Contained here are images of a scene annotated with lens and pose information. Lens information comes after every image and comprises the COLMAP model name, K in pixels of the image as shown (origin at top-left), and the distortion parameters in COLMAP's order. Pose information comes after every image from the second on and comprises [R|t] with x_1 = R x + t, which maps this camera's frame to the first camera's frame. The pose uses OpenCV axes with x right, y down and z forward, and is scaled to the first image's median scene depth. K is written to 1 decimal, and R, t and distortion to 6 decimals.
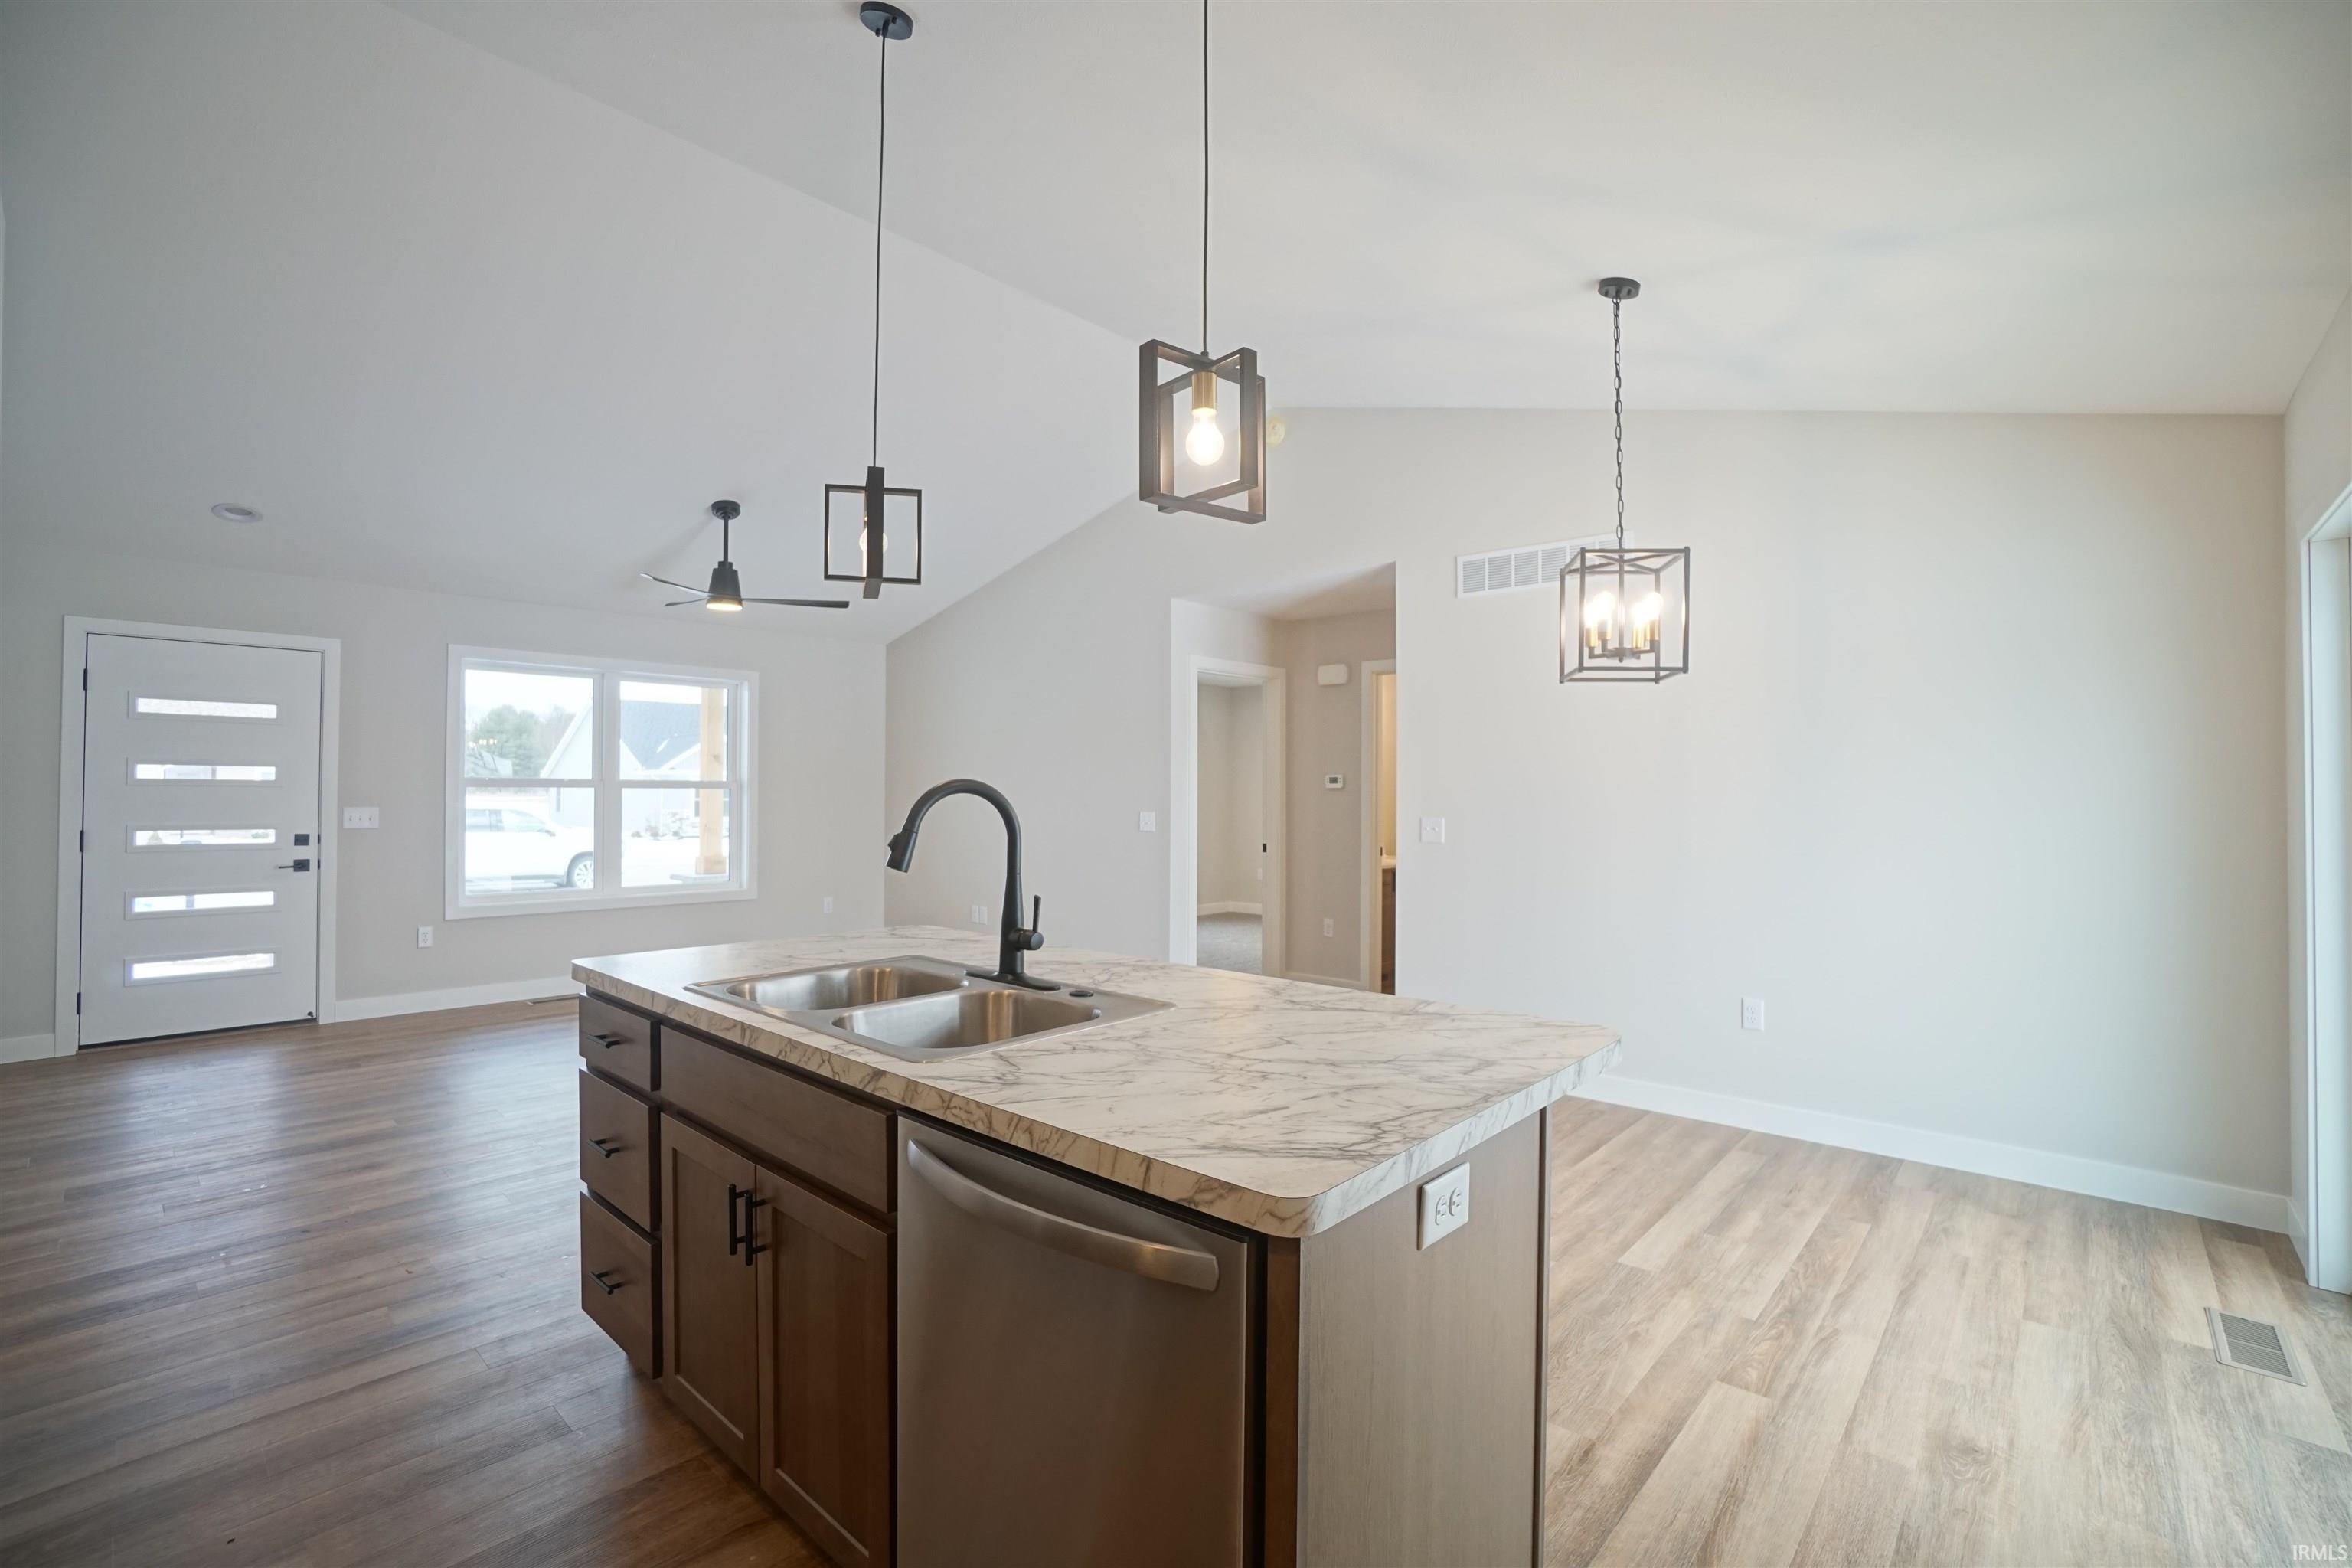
lens RADIAL K [[1029.8, 0, 1168.5], [0, 1029.8, 784.2], [0, 0, 1]] dist [-0.025002, 0.000151]
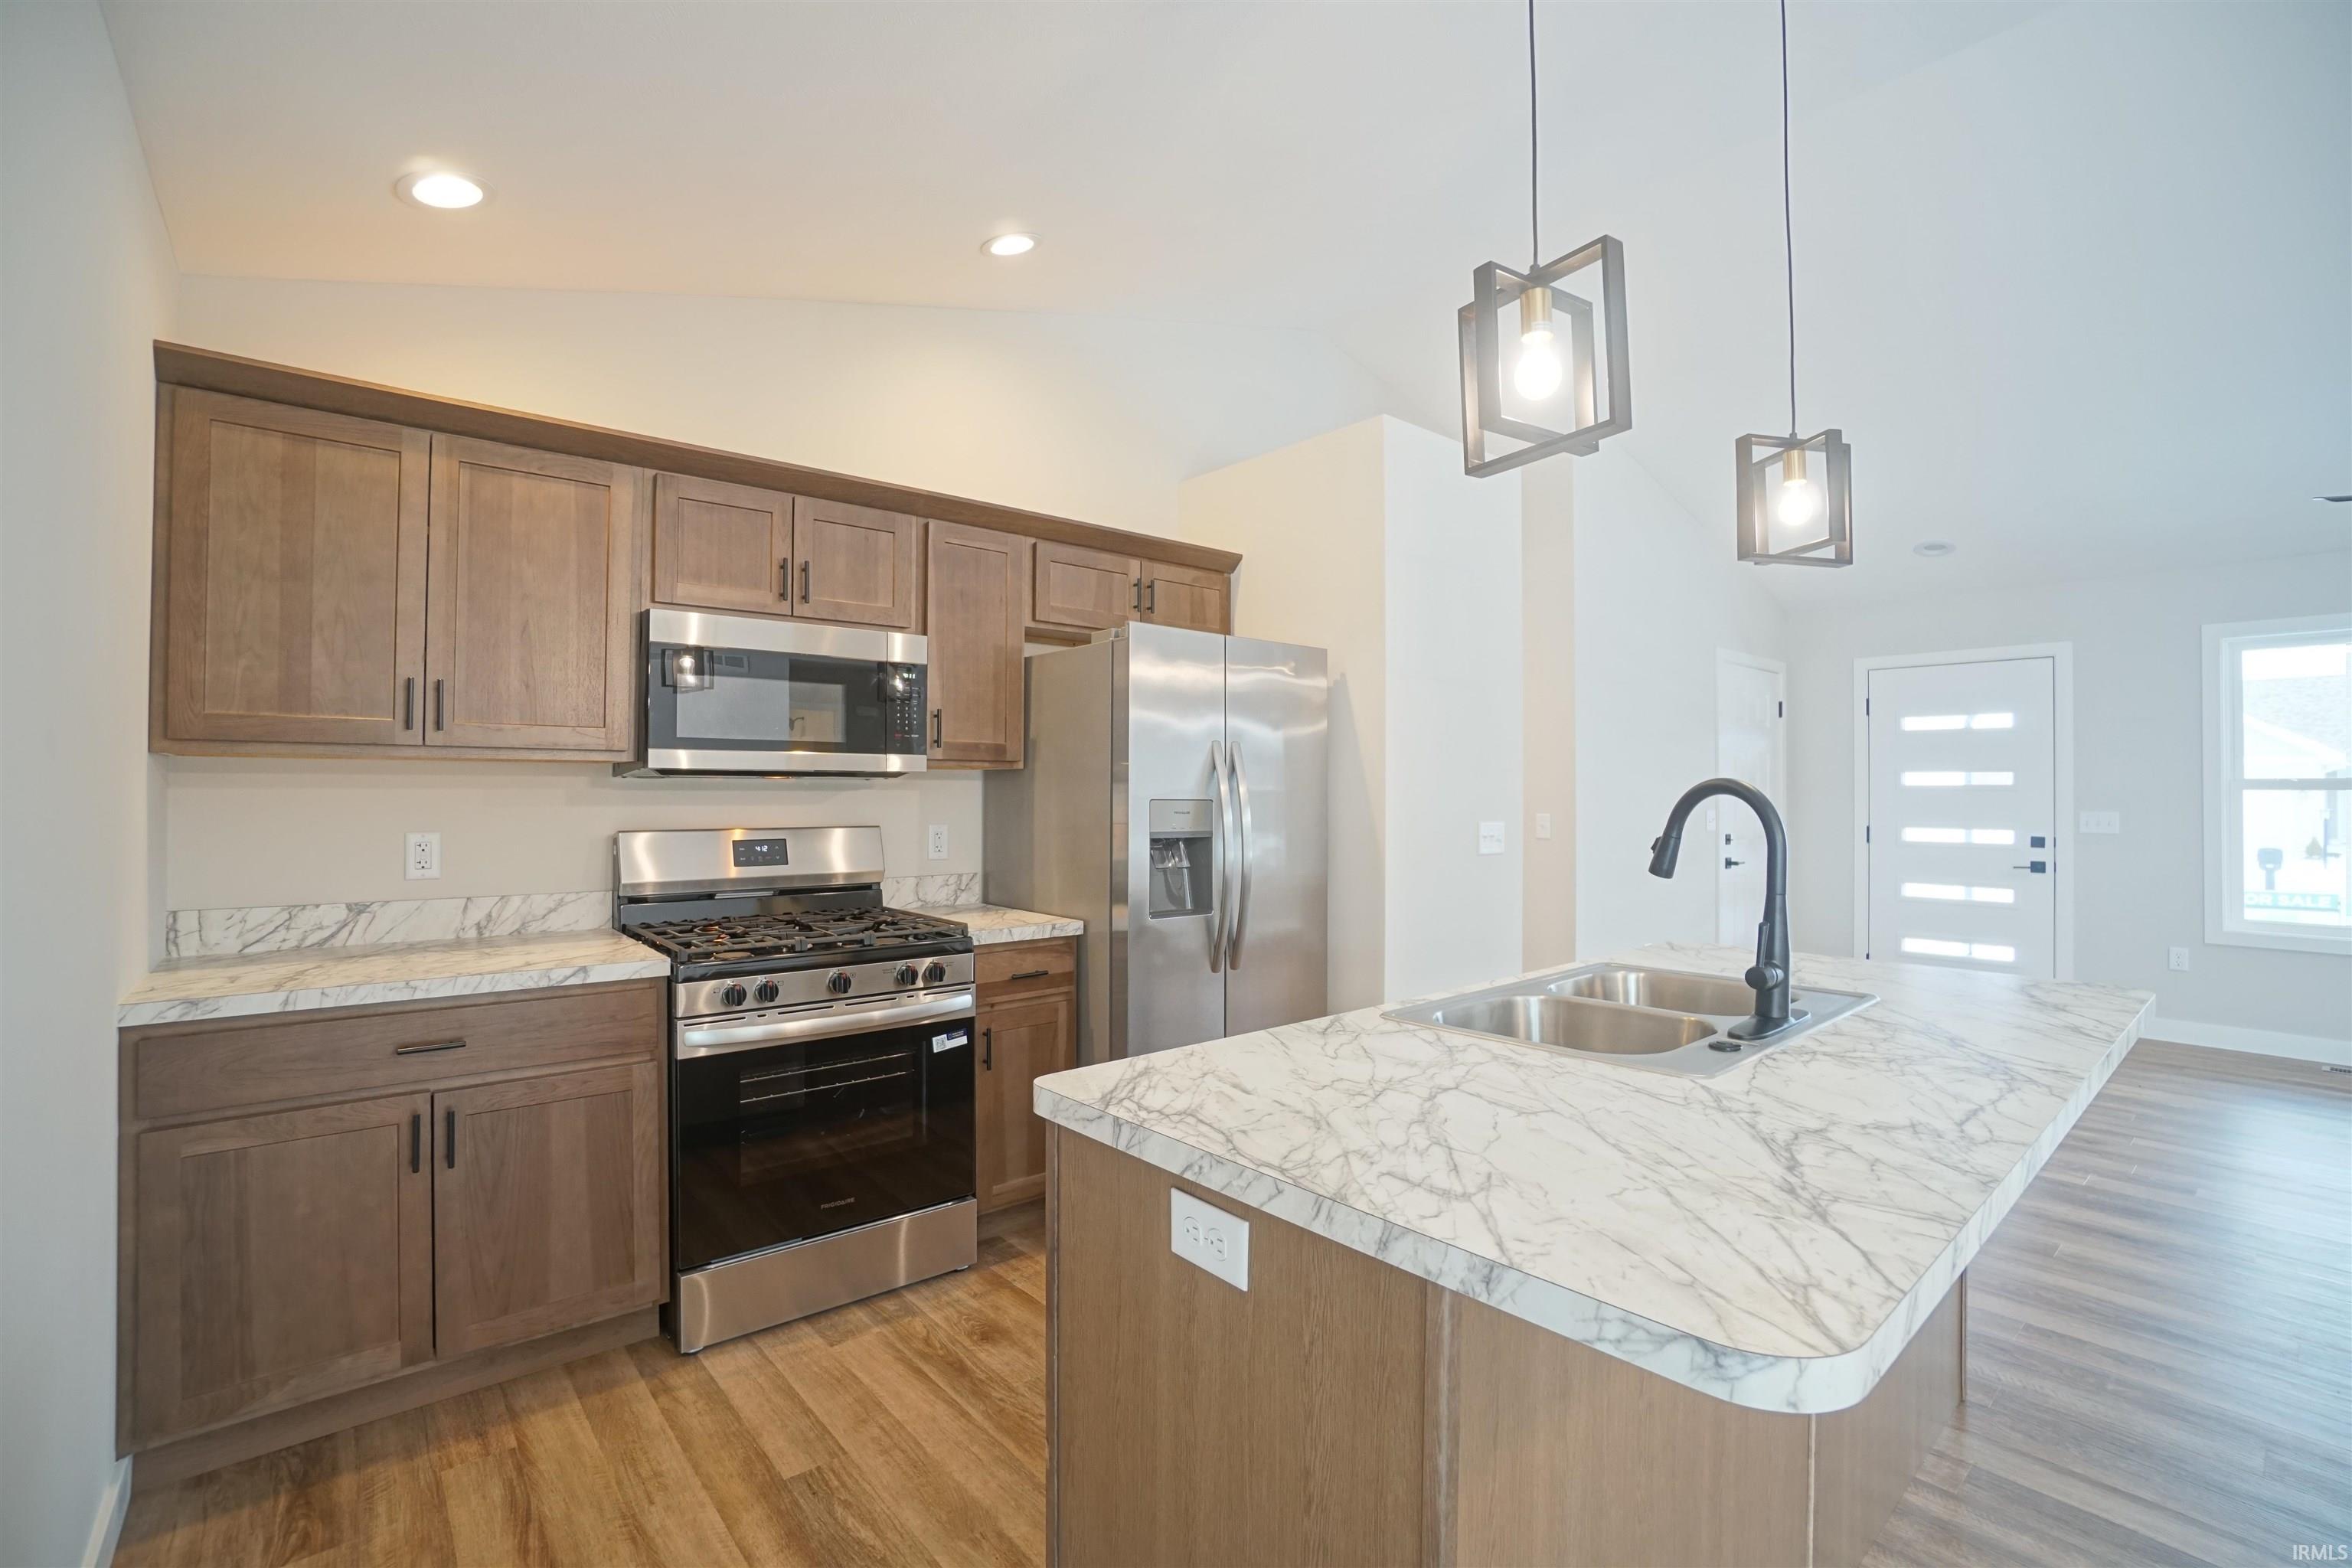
lens RADIAL K [[1029.8, 0, 1171.2], [0, 1029.8, 787.2], [0, 0, 1]] dist [-0.025002, 0.000151]
pose [[-0.114265, -0.007607, -0.993421, 1.055893], [0.005089, 0.999953, -0.008242, 0.011763], [0.993437, -0.005997, -0.114221, 0.949978]]
